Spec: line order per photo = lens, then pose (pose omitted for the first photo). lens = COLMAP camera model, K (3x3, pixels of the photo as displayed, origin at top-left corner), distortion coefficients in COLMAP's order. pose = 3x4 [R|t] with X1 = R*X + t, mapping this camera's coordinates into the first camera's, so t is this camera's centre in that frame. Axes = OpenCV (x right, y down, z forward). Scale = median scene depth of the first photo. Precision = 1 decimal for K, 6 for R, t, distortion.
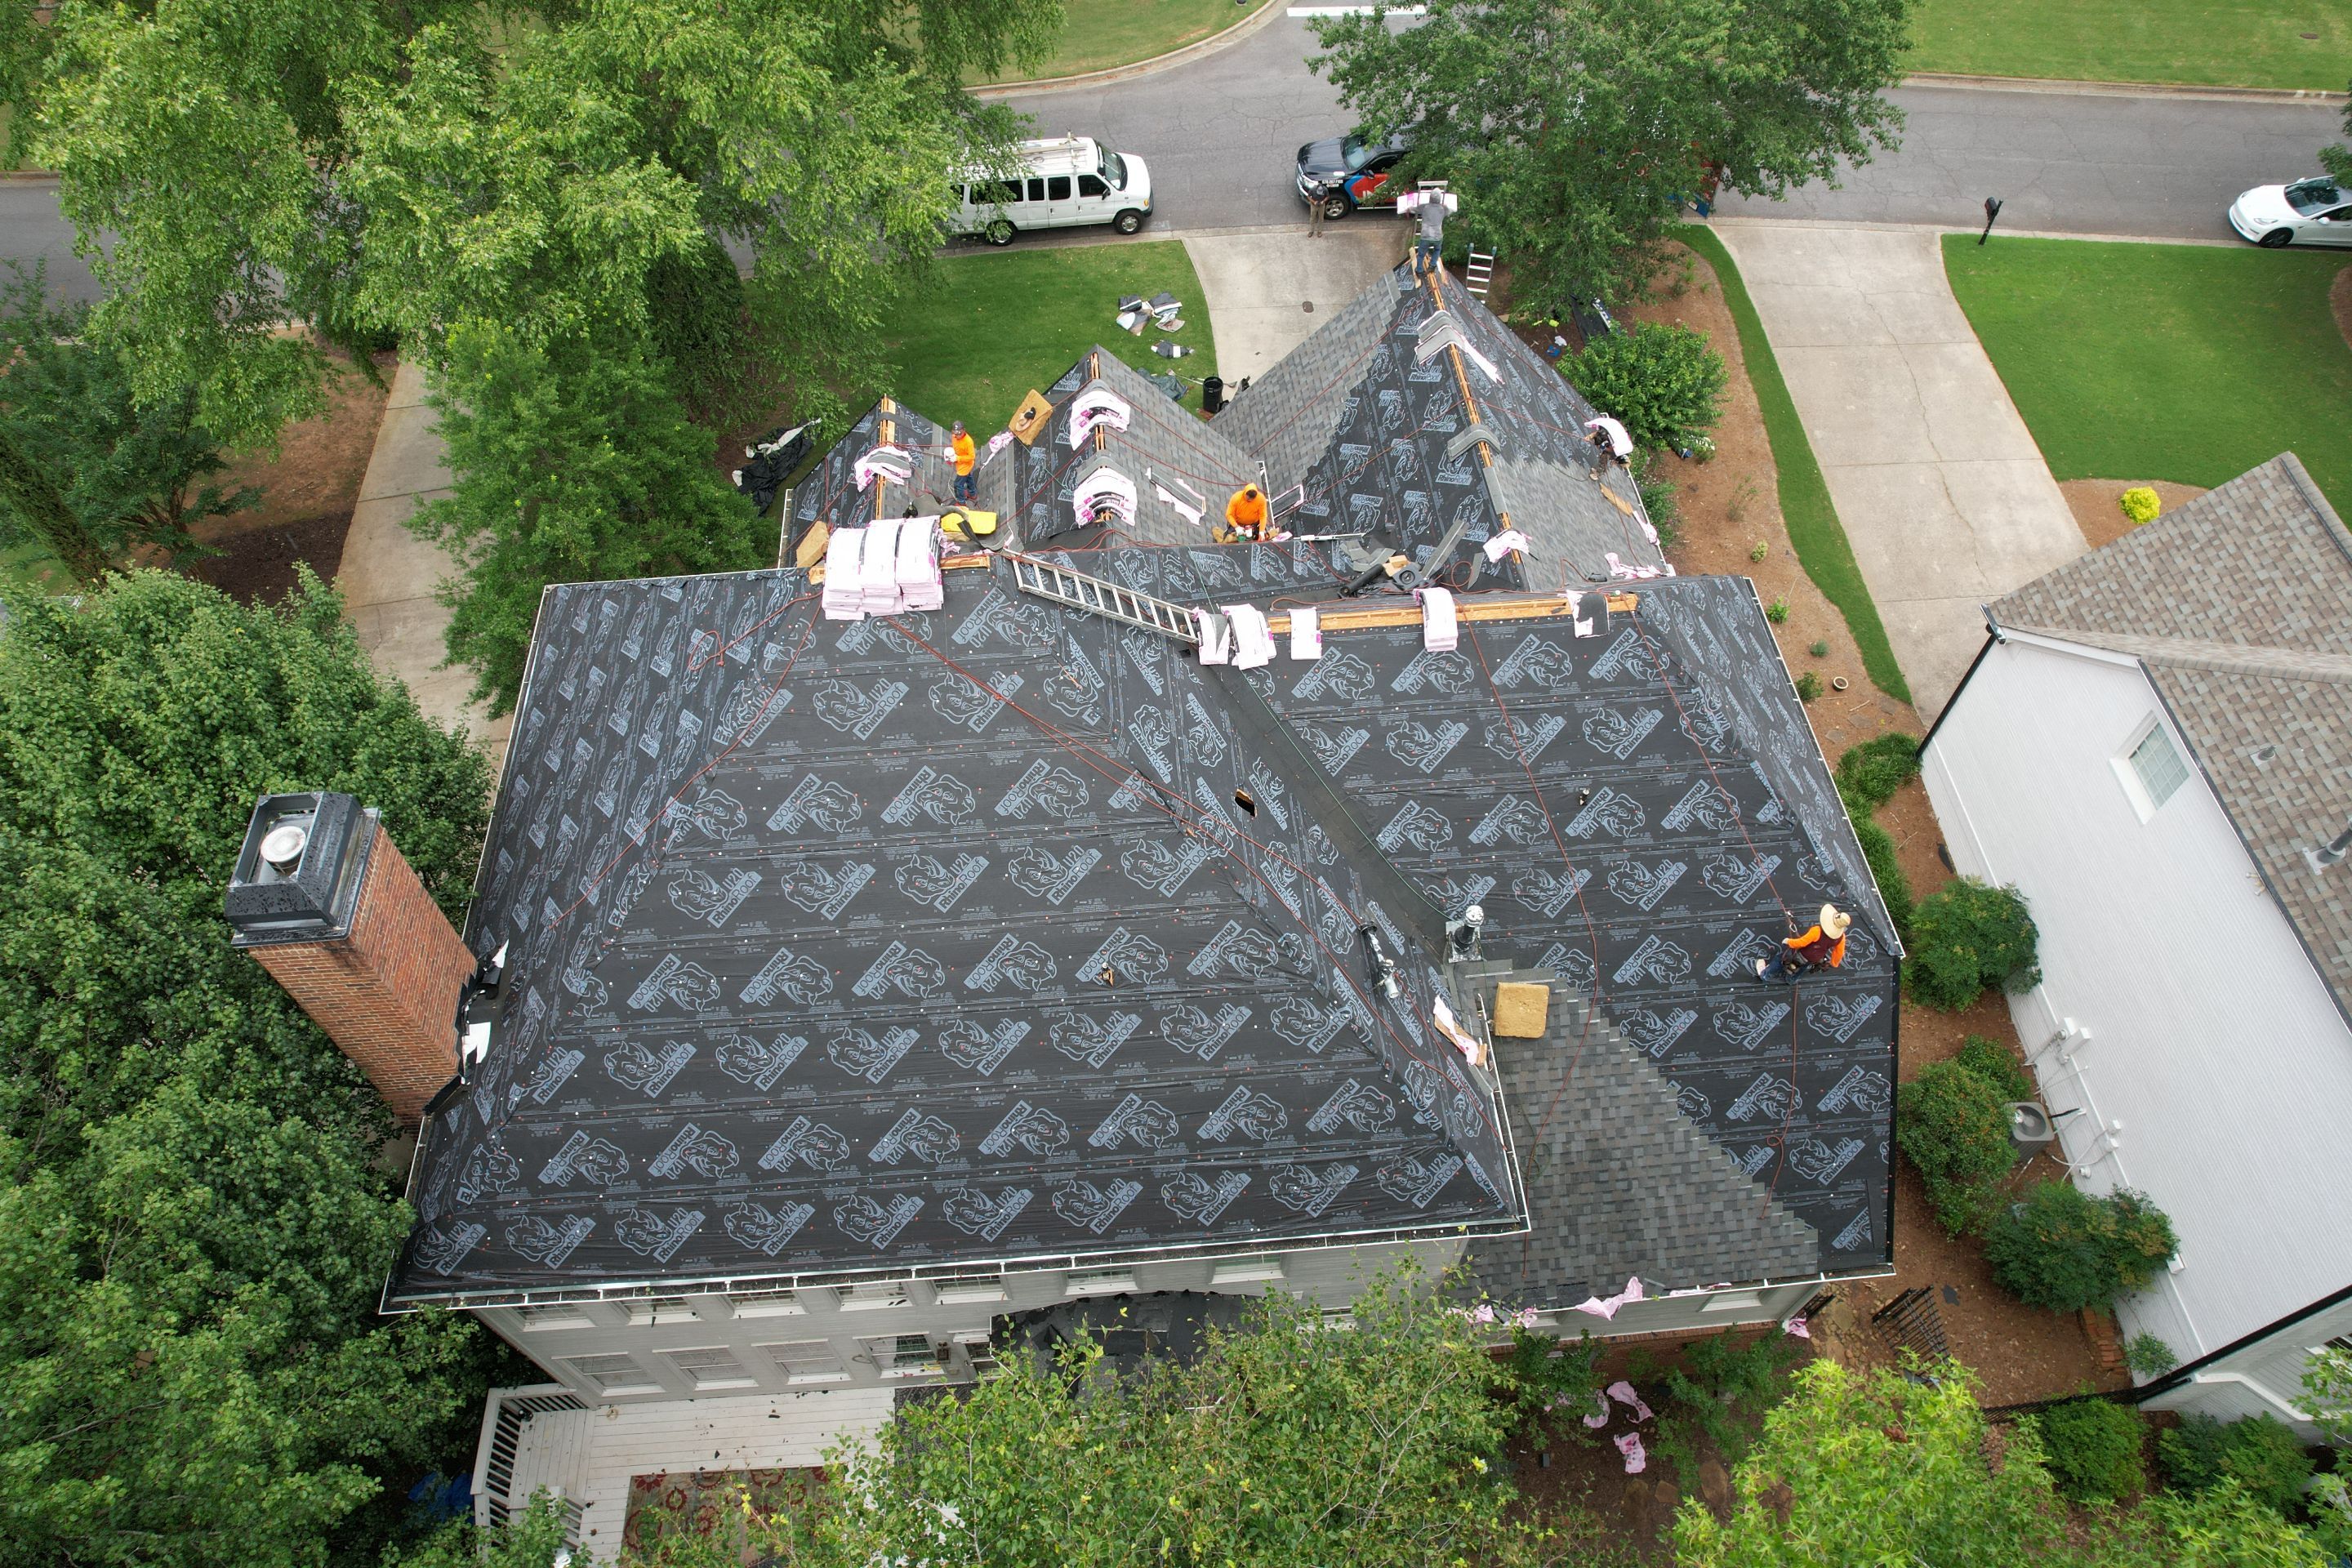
lens RADIAL K [[1506.3, 0, 1170.5], [0, 1506.3, 793.2], [0, 0, 1]] dist [-0.068226, 0.053684]
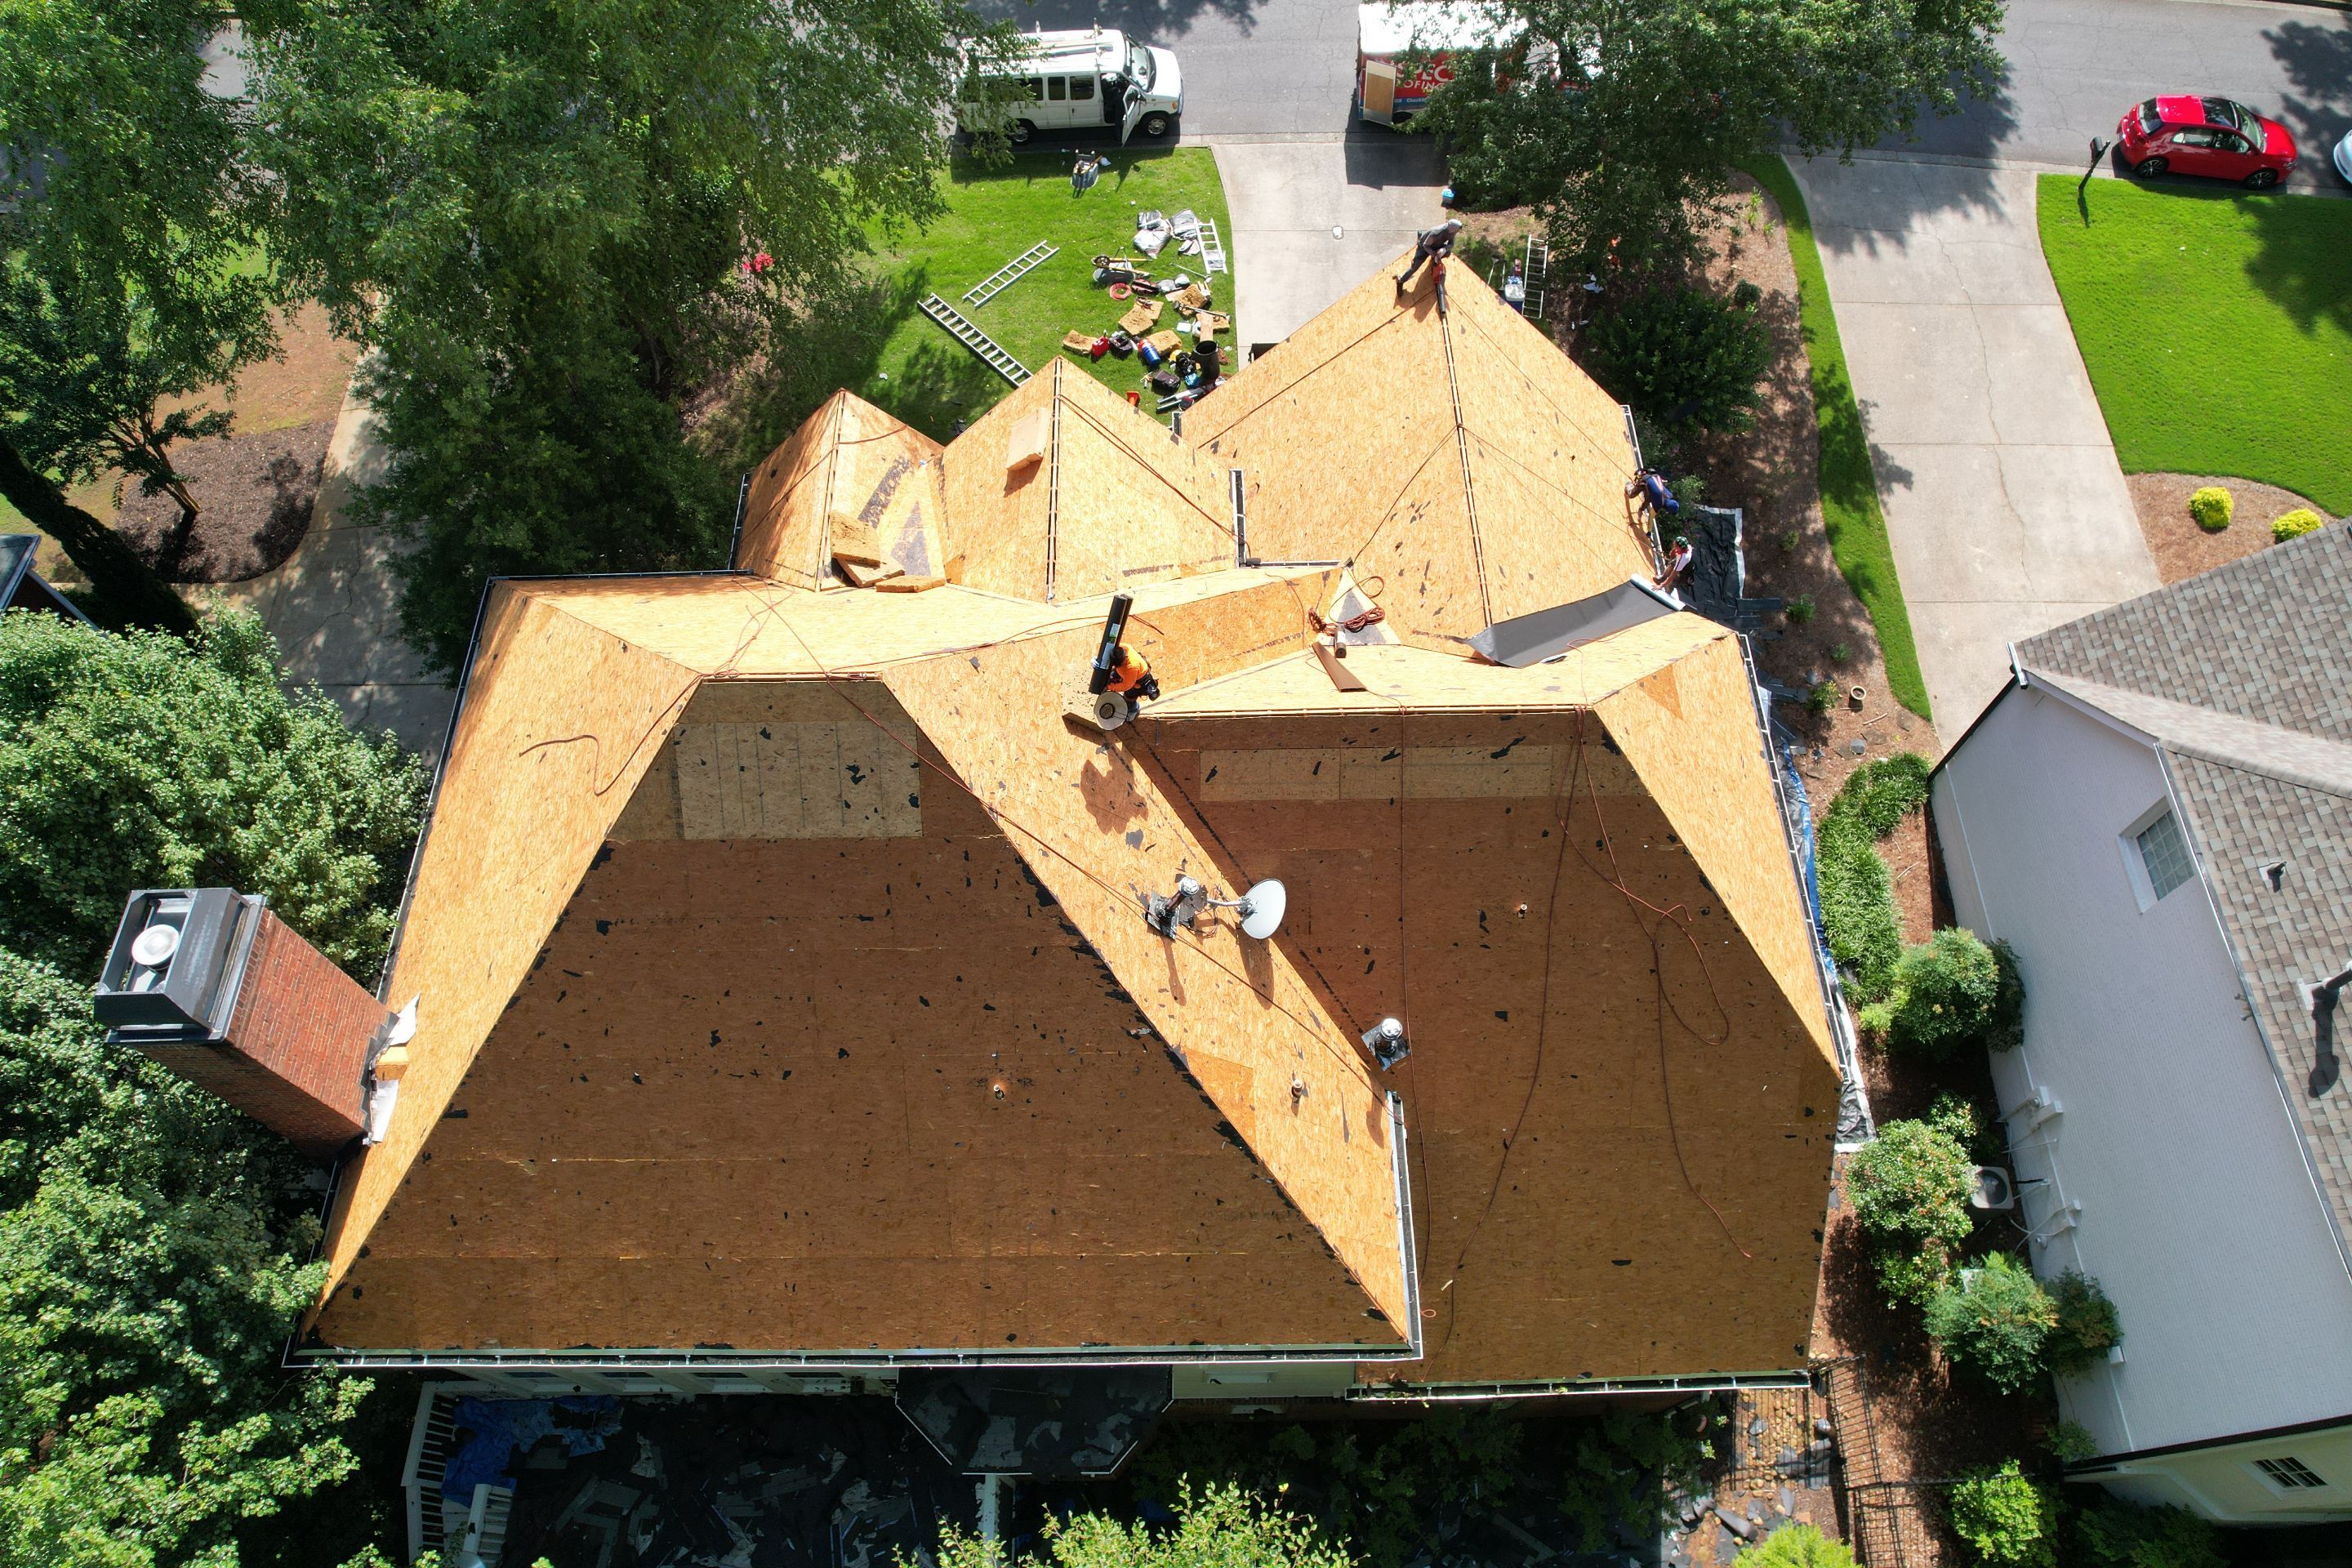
lens RADIAL K [[1506.3, 0, 1170.5], [0, 1506.3, 790.1], [0, 0, 1]] dist [-0.068226, 0.053684]
pose [[0.997812, 0.056291, -0.034681, 0.060498], [-0.051780, 0.991481, 0.119518, -0.130760], [0.041114, -0.117461, 0.992226, 0.038811]]
